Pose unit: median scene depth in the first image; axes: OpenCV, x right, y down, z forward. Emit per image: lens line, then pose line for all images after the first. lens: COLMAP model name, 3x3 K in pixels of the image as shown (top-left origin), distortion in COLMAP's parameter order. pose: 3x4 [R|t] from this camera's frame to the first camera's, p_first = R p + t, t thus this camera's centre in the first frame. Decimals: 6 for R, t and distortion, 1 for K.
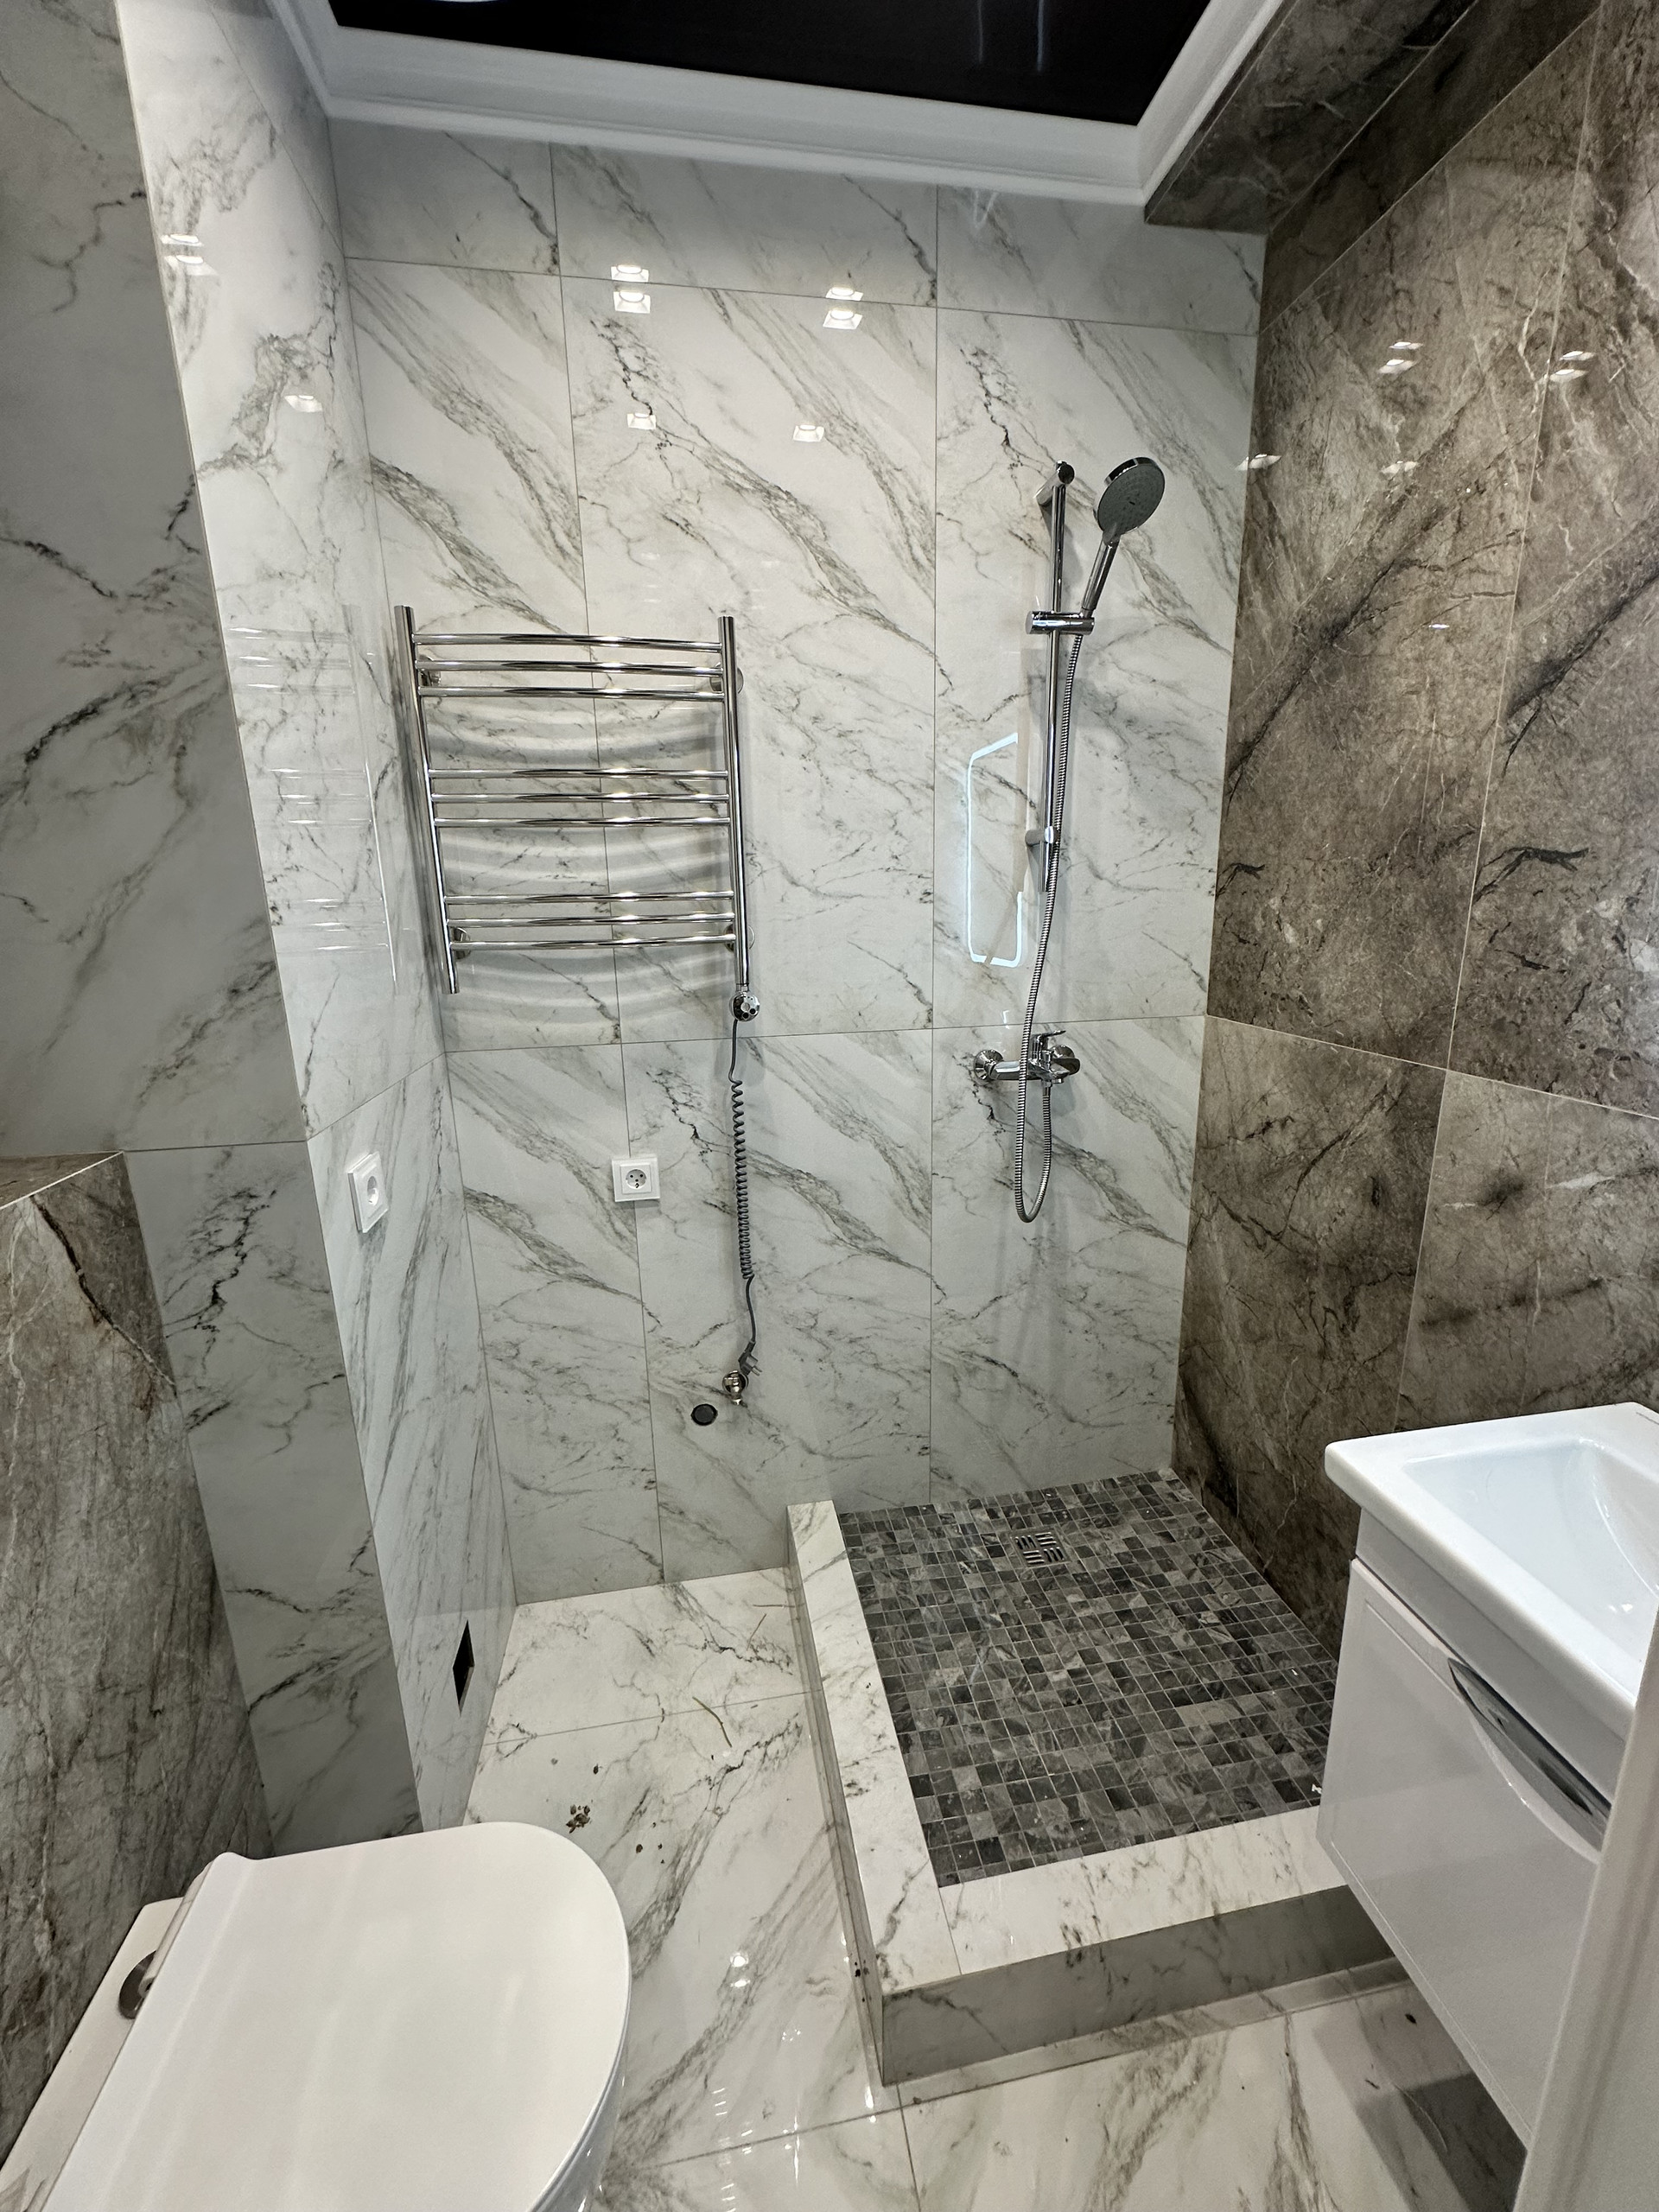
lens RADIAL K [[879.9, 0, 830.8], [0, 879.9, 1106.5], [0, 0, 1]] dist [-0.001245, 0.000119]
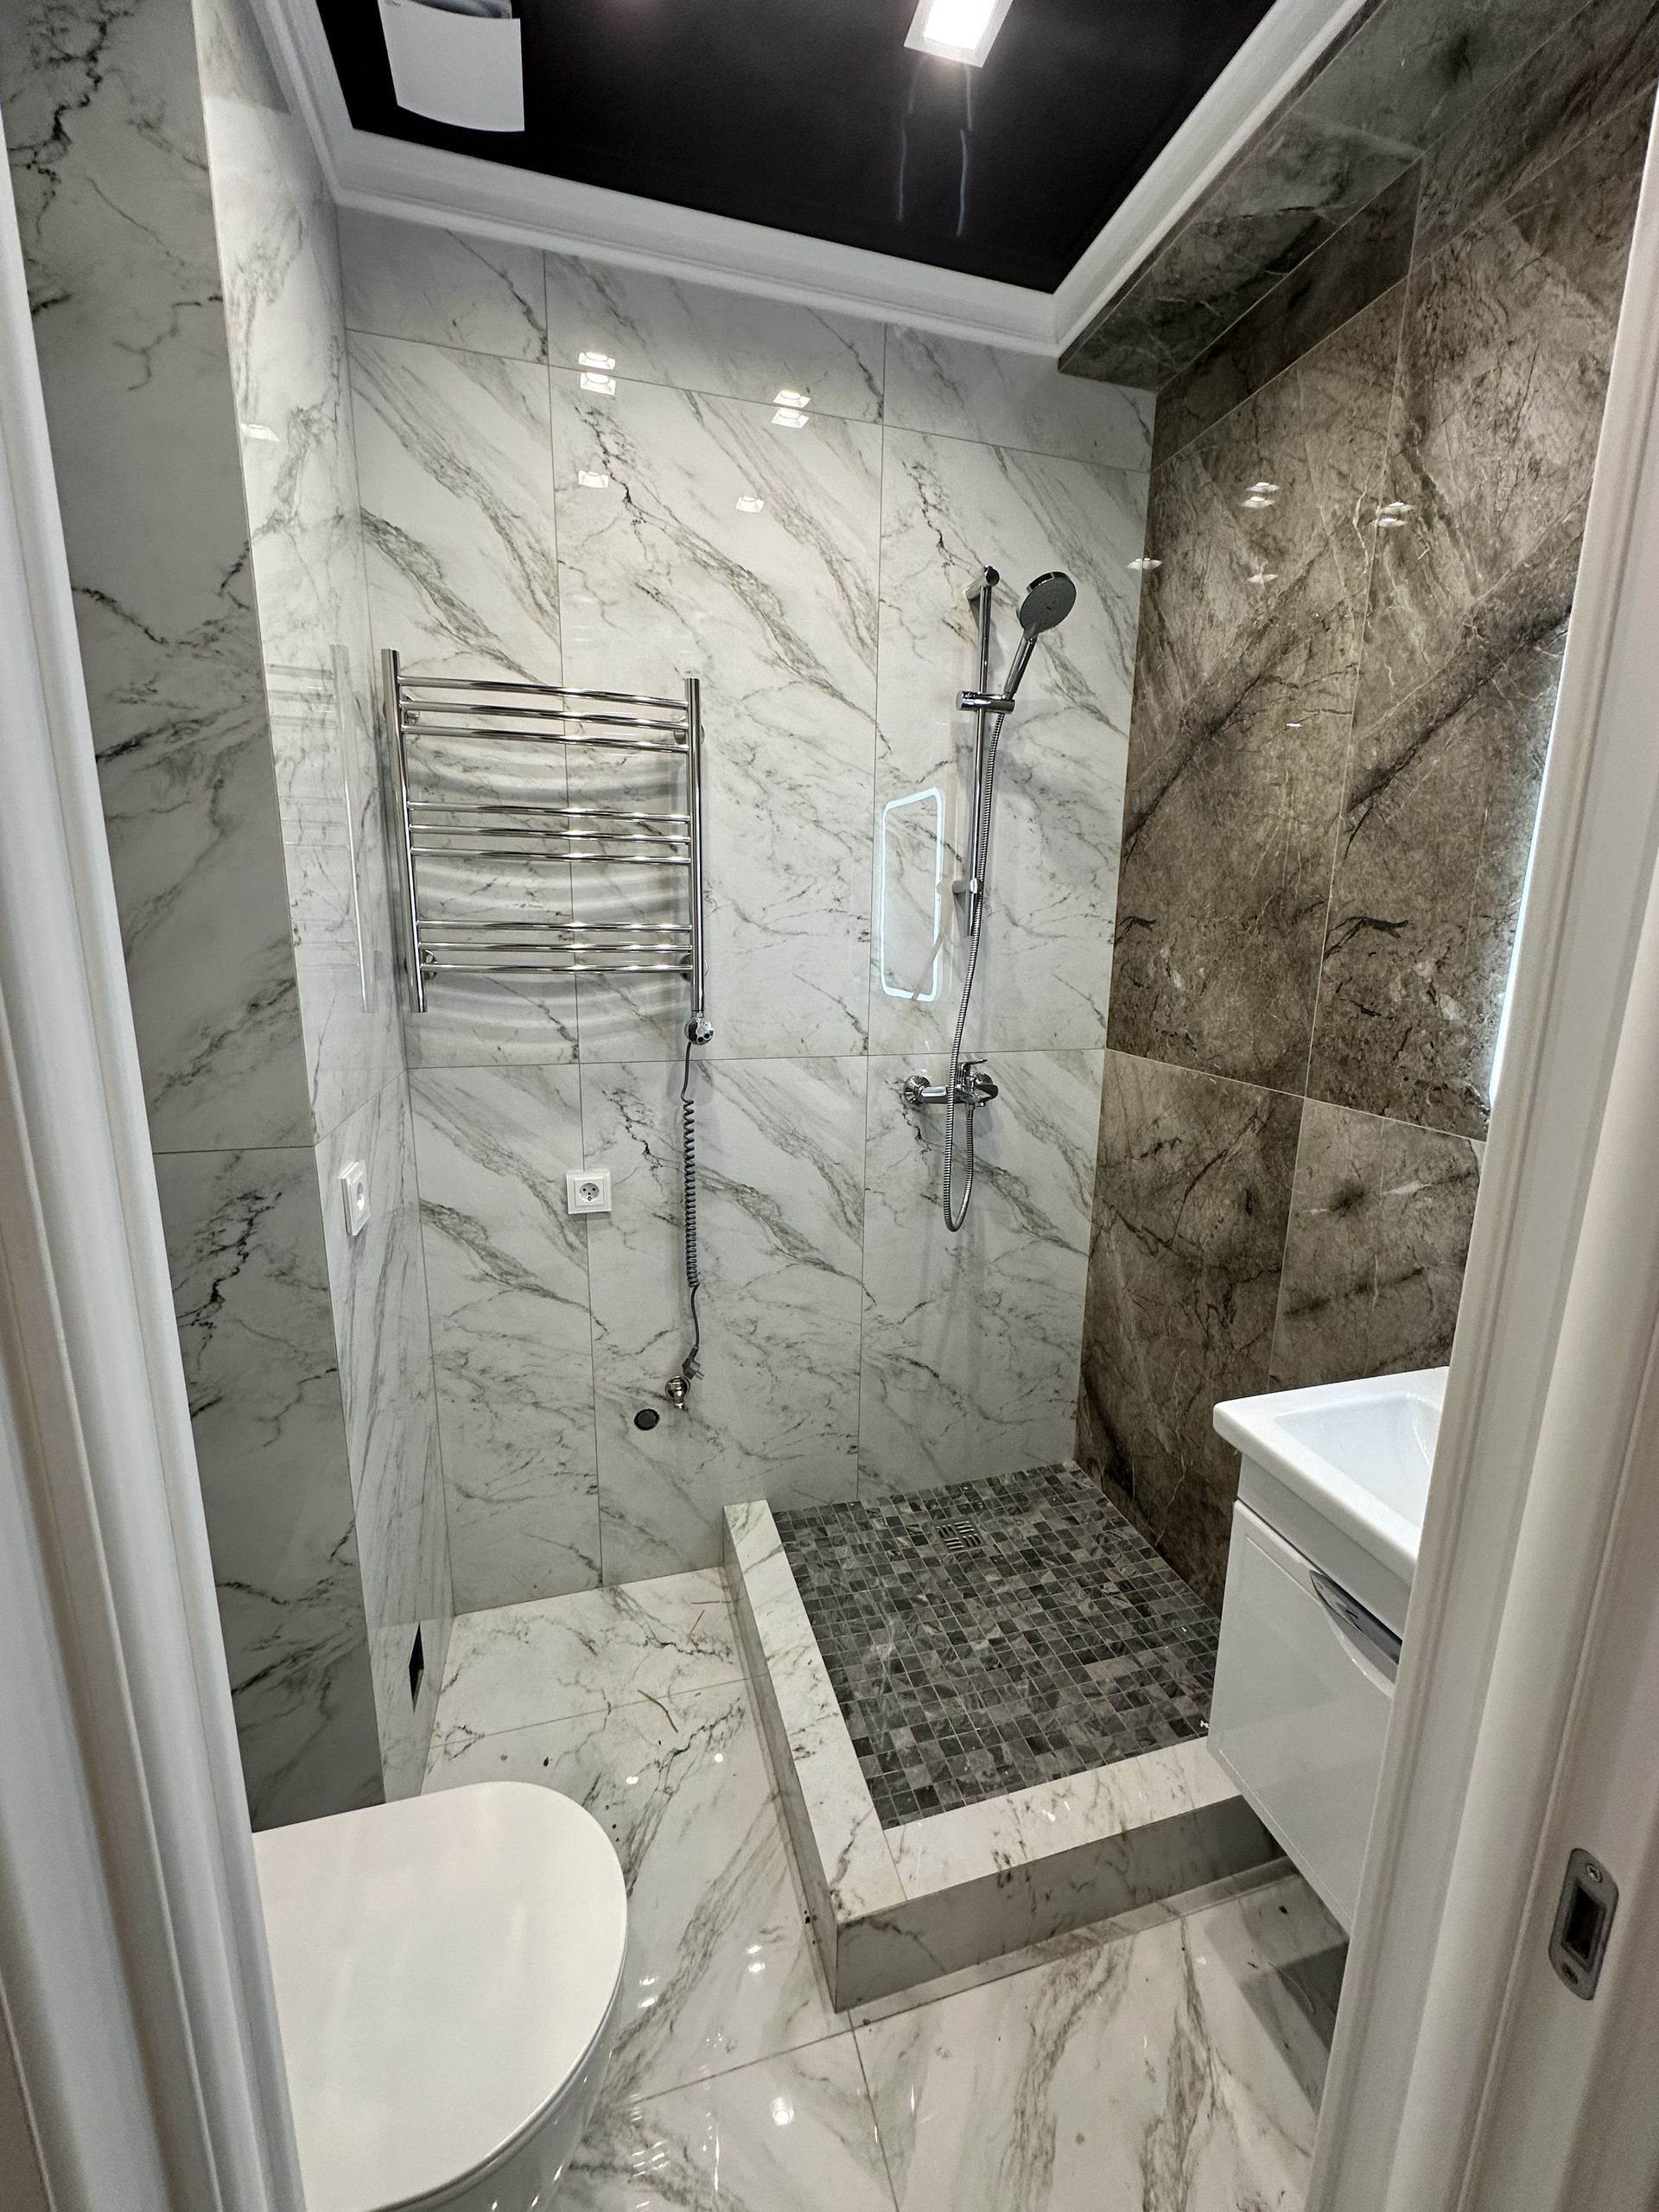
lens RADIAL K [[879.9, 0, 830.8], [0, 879.9, 1106.5], [0, 0, 1]] dist [-0.001245, 0.000119]
pose [[0.993108, 0.013296, 0.116445, -0.067889], [-0.009420, 0.999385, -0.033779, 0.014738], [-0.116823, 0.032449, 0.992623, -0.096365]]
